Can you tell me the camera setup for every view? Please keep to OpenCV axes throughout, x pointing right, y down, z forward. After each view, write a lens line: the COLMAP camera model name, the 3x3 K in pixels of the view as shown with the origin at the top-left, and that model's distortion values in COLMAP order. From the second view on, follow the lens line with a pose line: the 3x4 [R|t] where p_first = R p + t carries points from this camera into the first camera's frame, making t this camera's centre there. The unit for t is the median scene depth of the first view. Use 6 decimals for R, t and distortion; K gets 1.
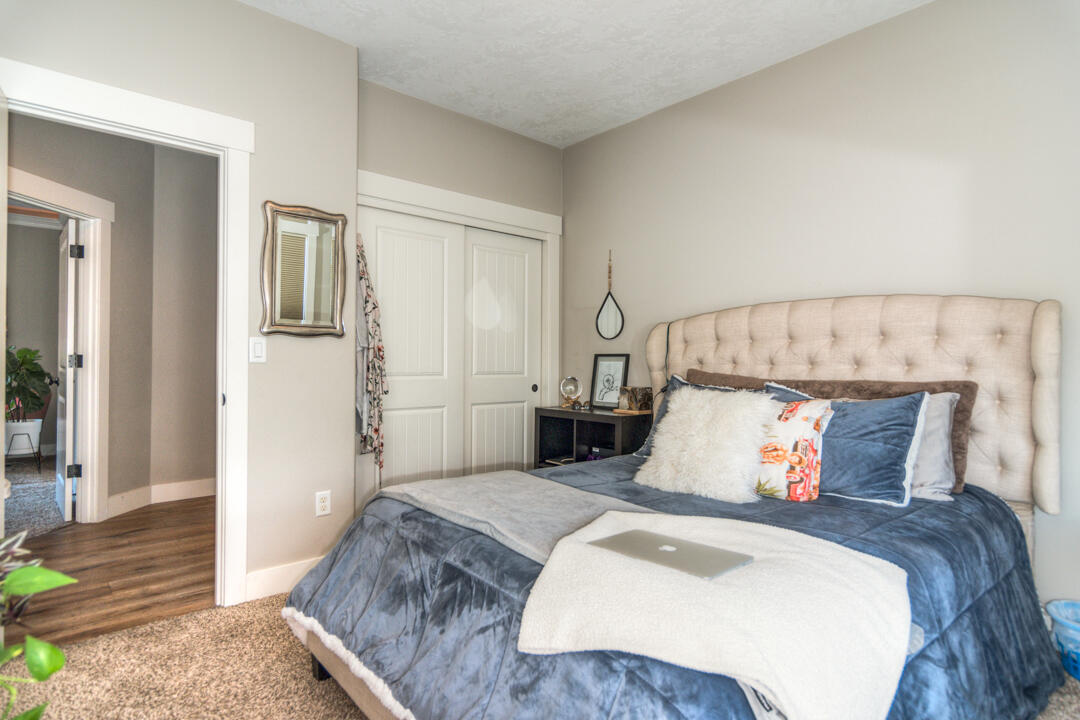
lens RADIAL K [[569.2, 0, 540.3], [0, 569.2, 360.5], [0, 0, 1]] dist [0.002317, 0.001155]
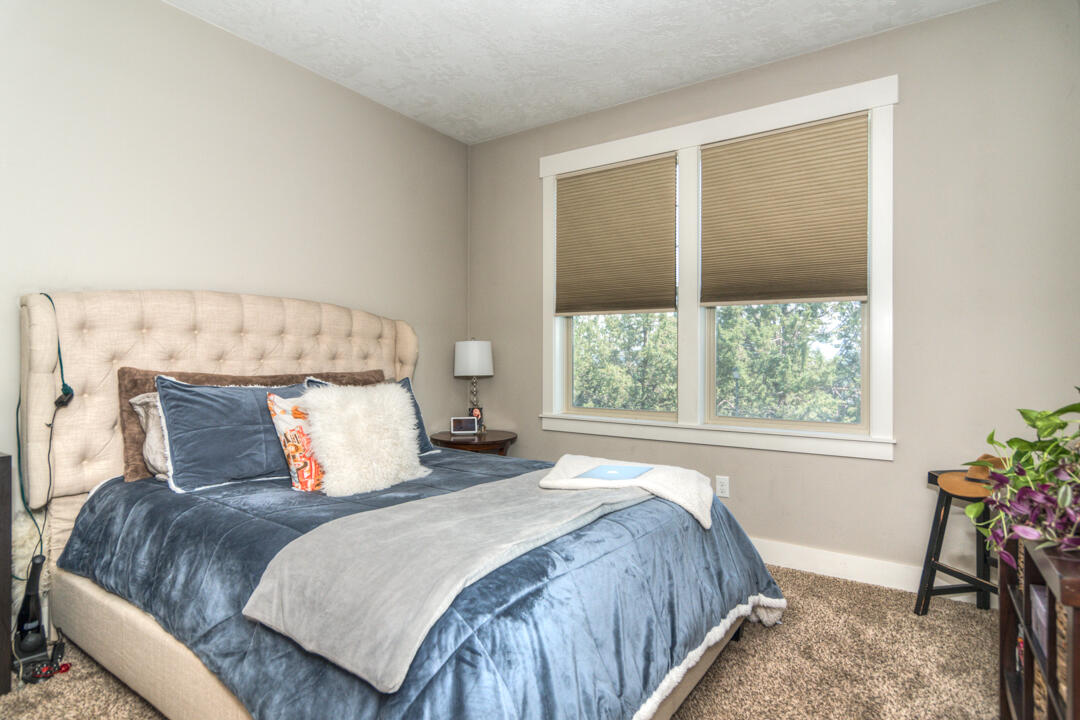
lens RADIAL K [[569.2, 0, 540.0], [0, 569.2, 356.3], [0, 0, 1]] dist [0.002317, 0.001155]
pose [[-0.255254, -0.013458, 0.966780, -0.719271], [-0.005797, 0.999906, 0.012389, -0.014308], [-0.966857, -0.002442, -0.255309, 0.847110]]
